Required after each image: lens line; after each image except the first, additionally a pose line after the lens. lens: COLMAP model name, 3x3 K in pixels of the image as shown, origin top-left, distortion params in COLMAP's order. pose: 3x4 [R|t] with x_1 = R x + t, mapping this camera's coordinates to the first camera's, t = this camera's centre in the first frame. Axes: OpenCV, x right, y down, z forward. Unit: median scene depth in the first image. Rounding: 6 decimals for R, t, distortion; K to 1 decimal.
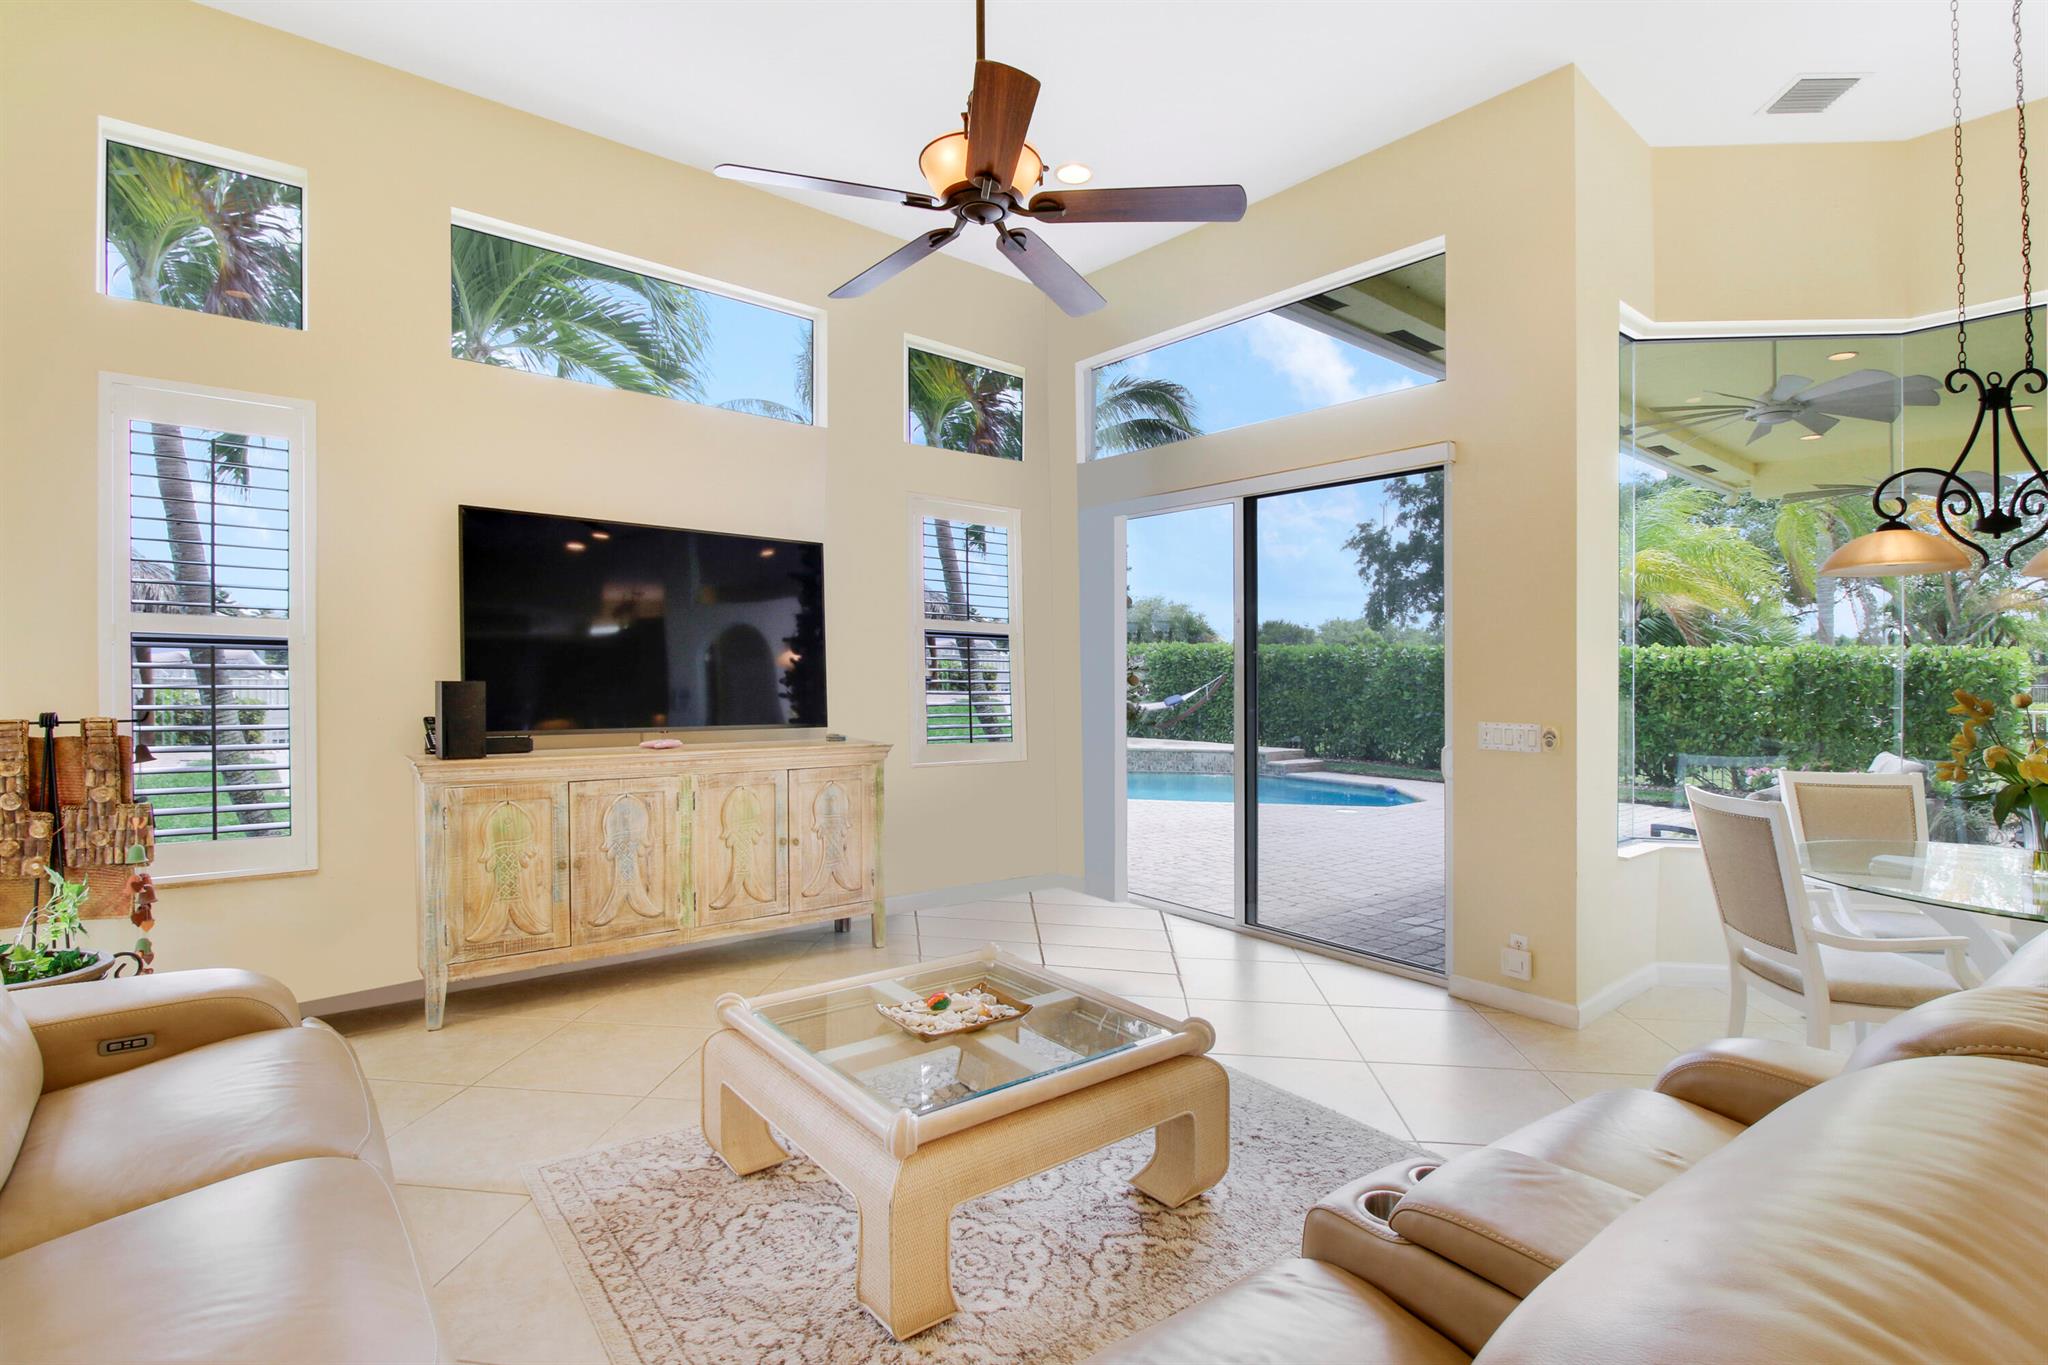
lens RADIAL K [[988.3, 0, 1047.9], [0, 988.3, 691.5], [0, 0, 1]] dist [-0.002243, -0.000982]
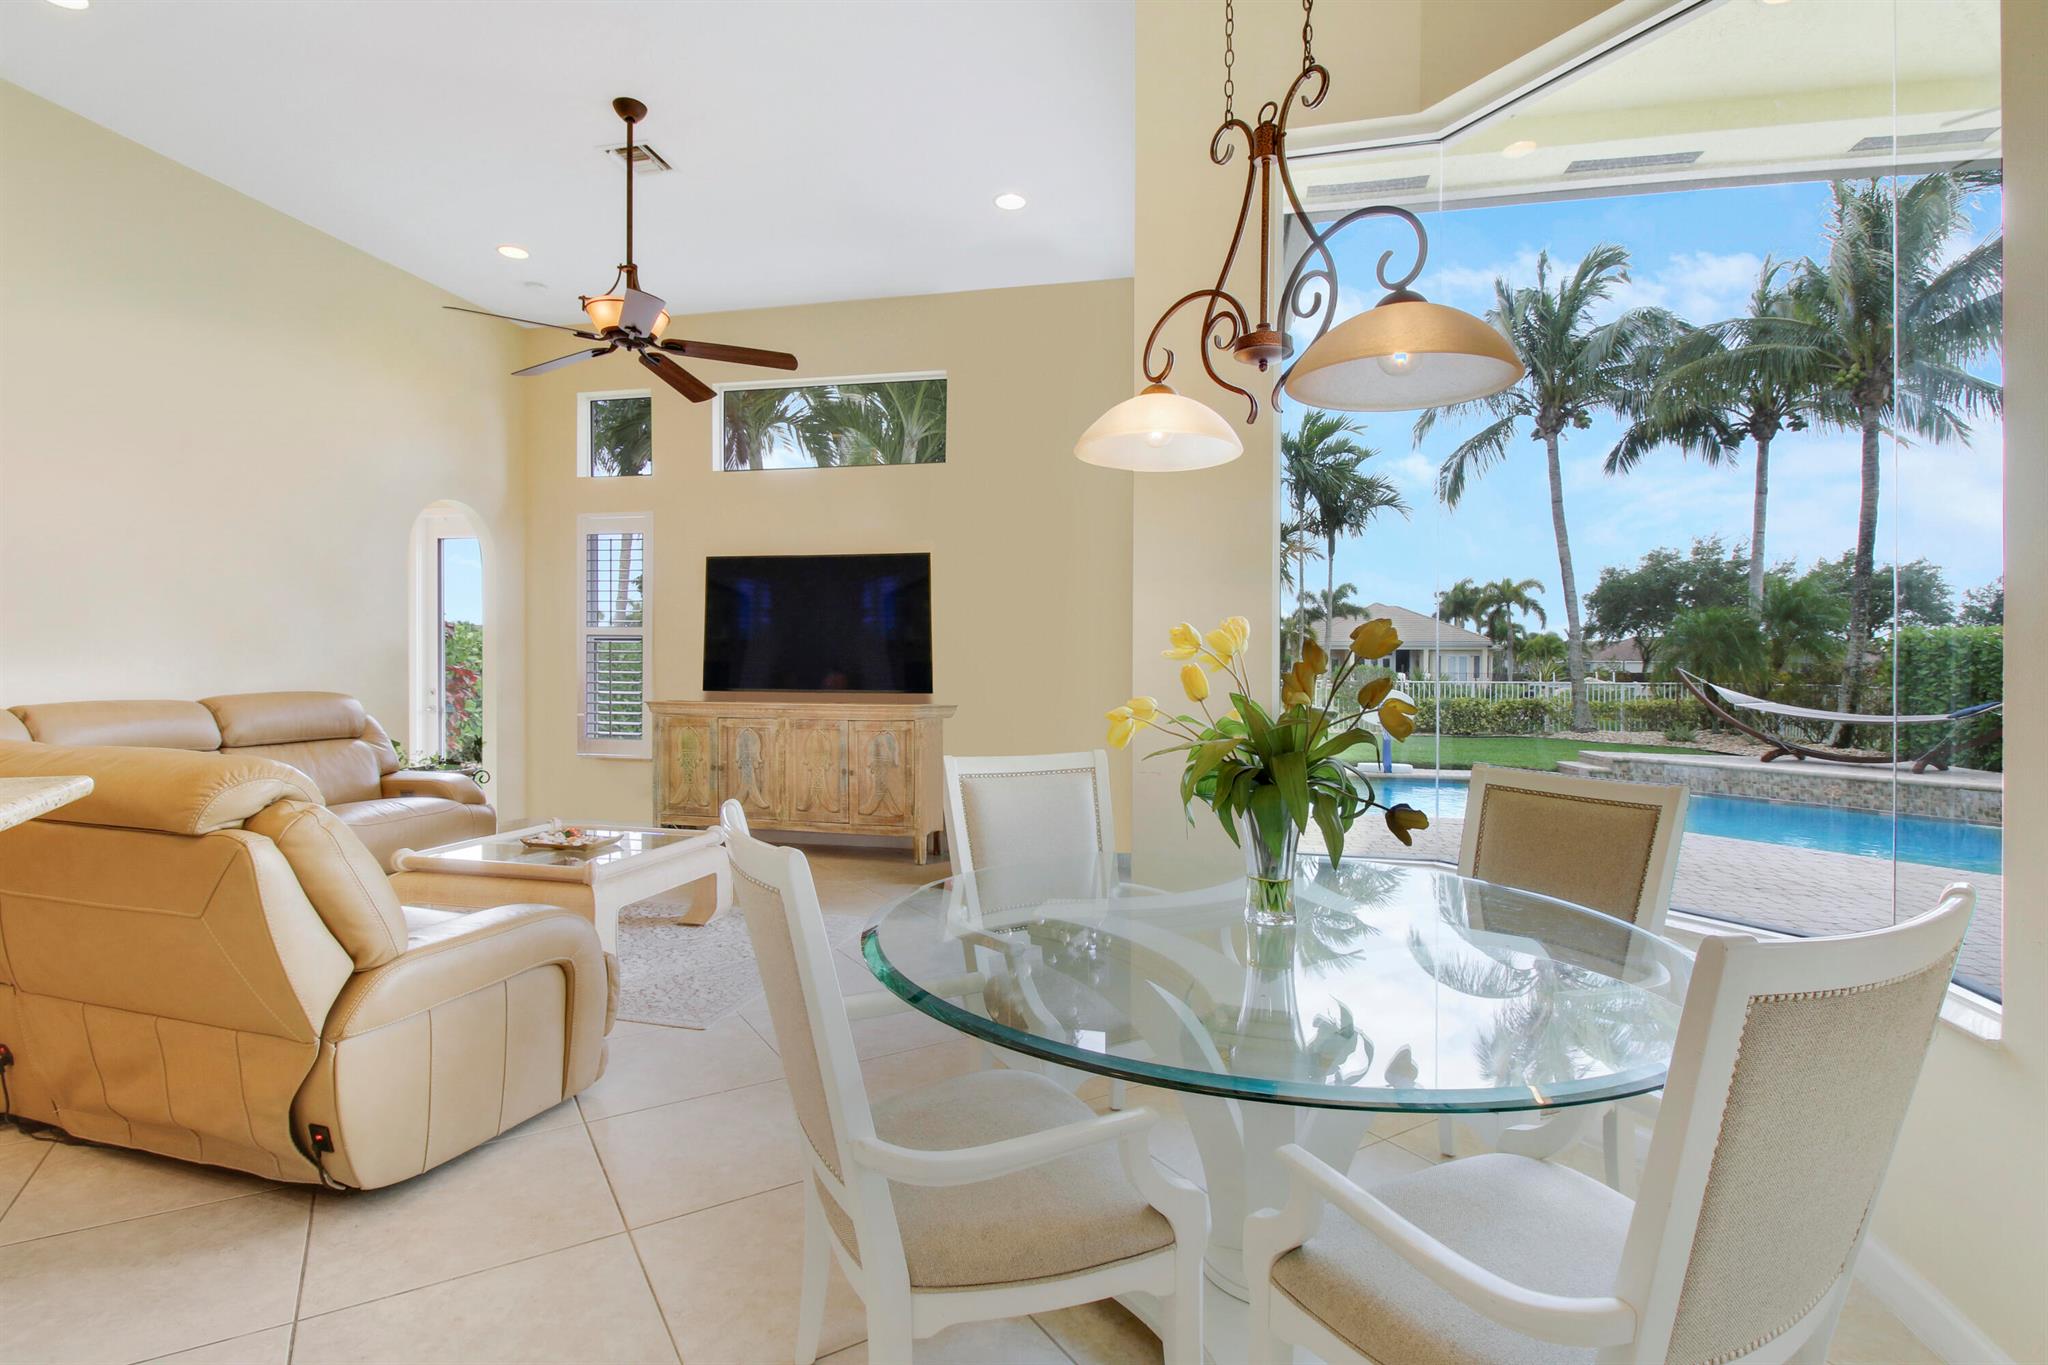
lens RADIAL K [[988.3, 0, 1047.9], [0, 988.3, 691.5], [0, 0, 1]] dist [-0.002243, -0.000982]
pose [[0.599995, 0.007988, -0.799964, 1.140715], [-0.012882, 0.999917, 0.000323, 0.038337], [0.799900, 0.010112, 0.600048, 0.433202]]
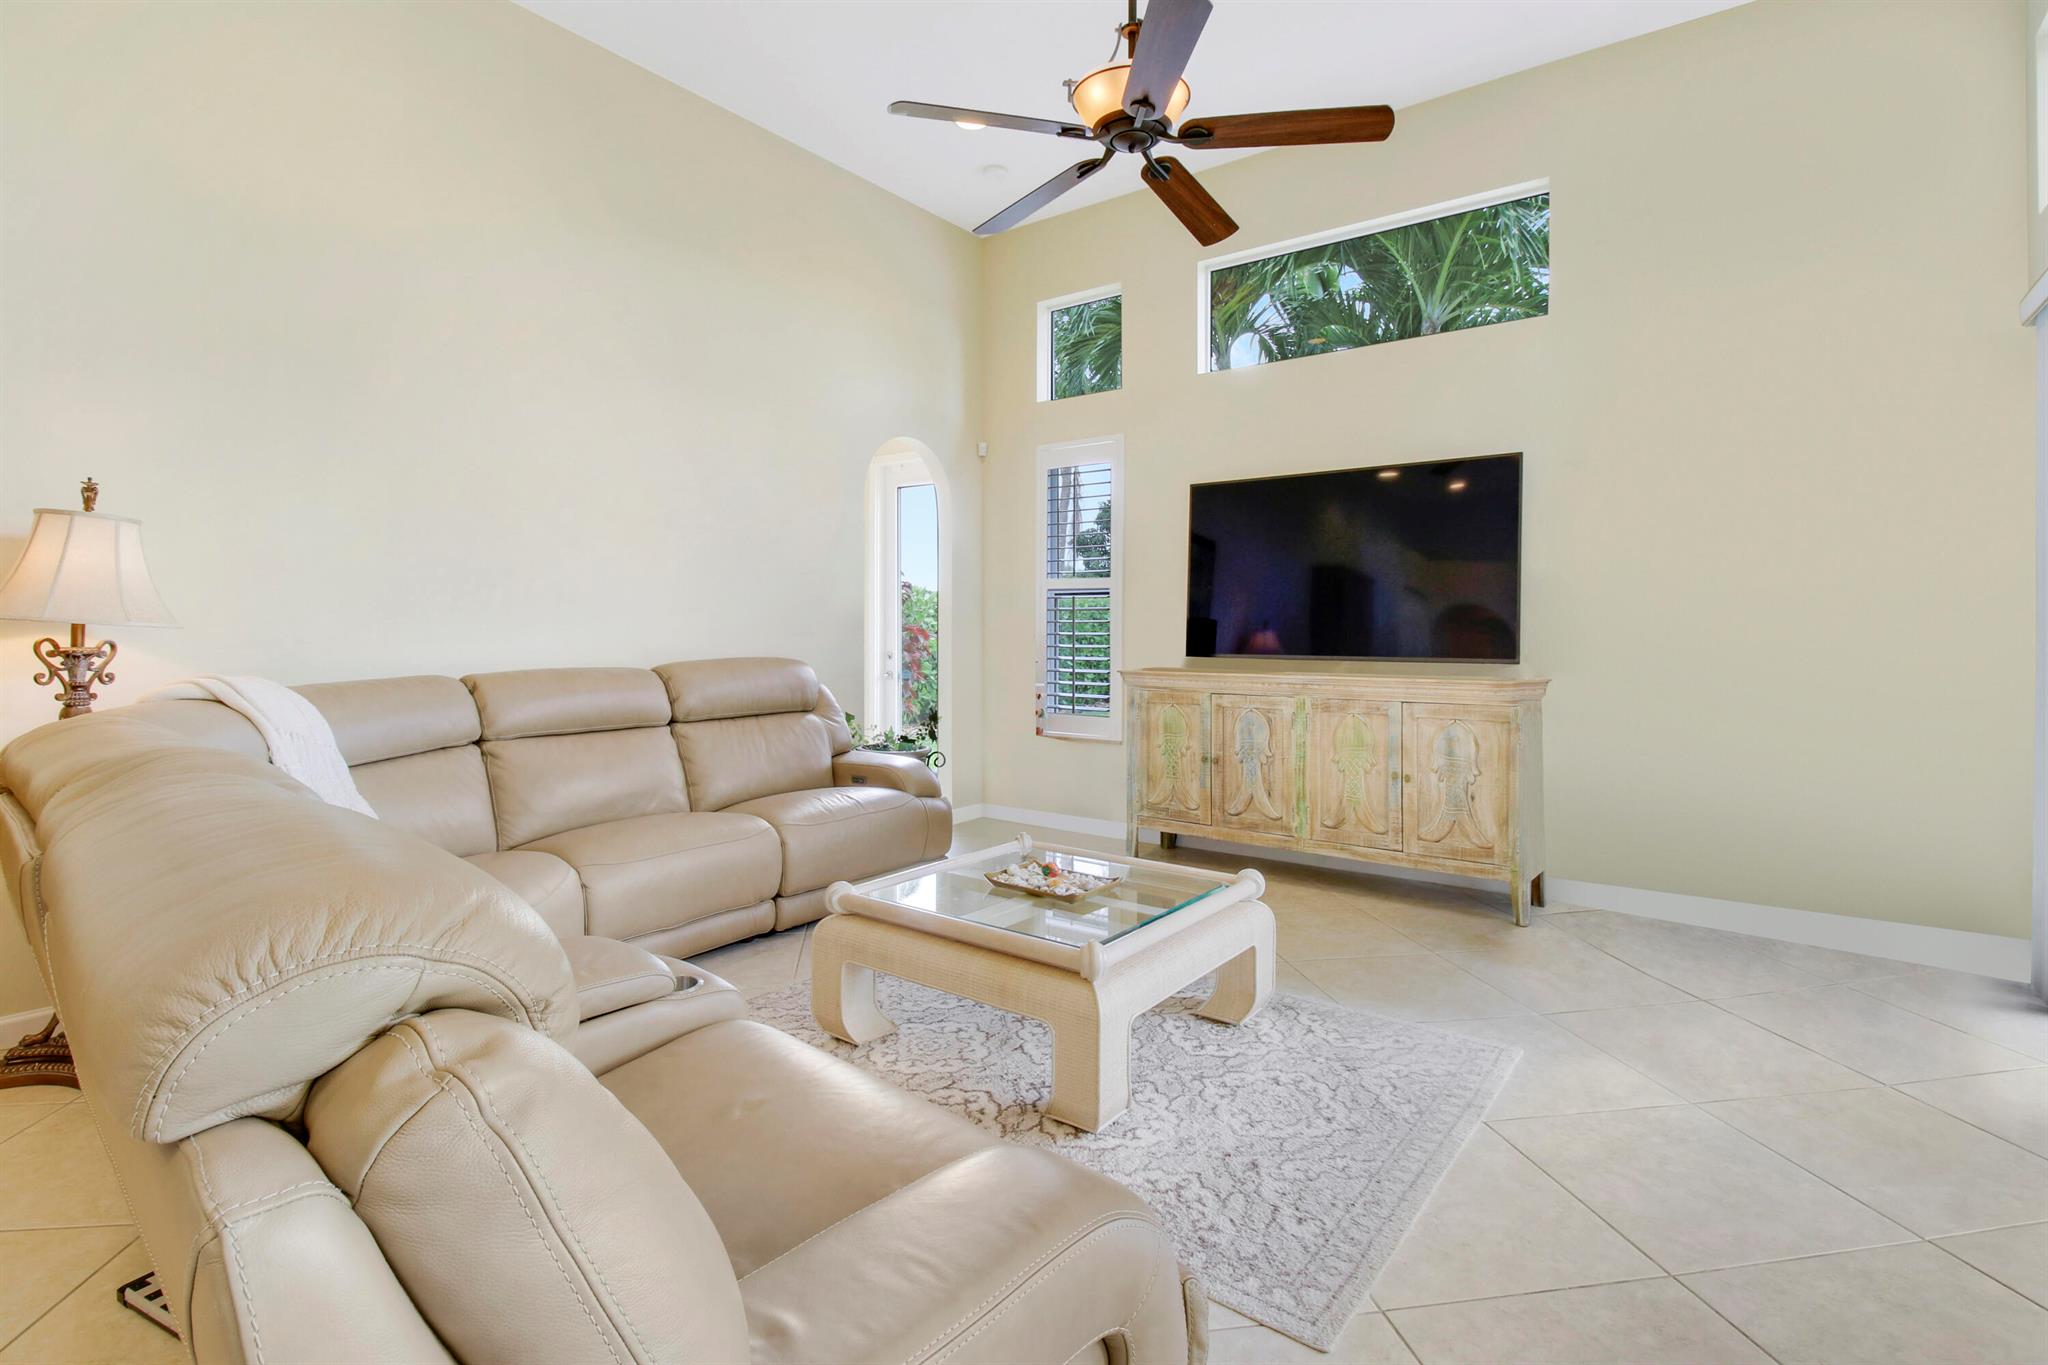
lens RADIAL K [[988.9, 0, 1032.4], [0, 988.9, 645.2], [0, 0, 1]] dist [-0.000182, -0.000171]
pose [[0.217583, 0.002484, -0.976039, 0.665261], [-0.015007, 0.999887, -0.000801, 0.033779], [0.975926, 0.014822, 0.217596, 0.491497]]
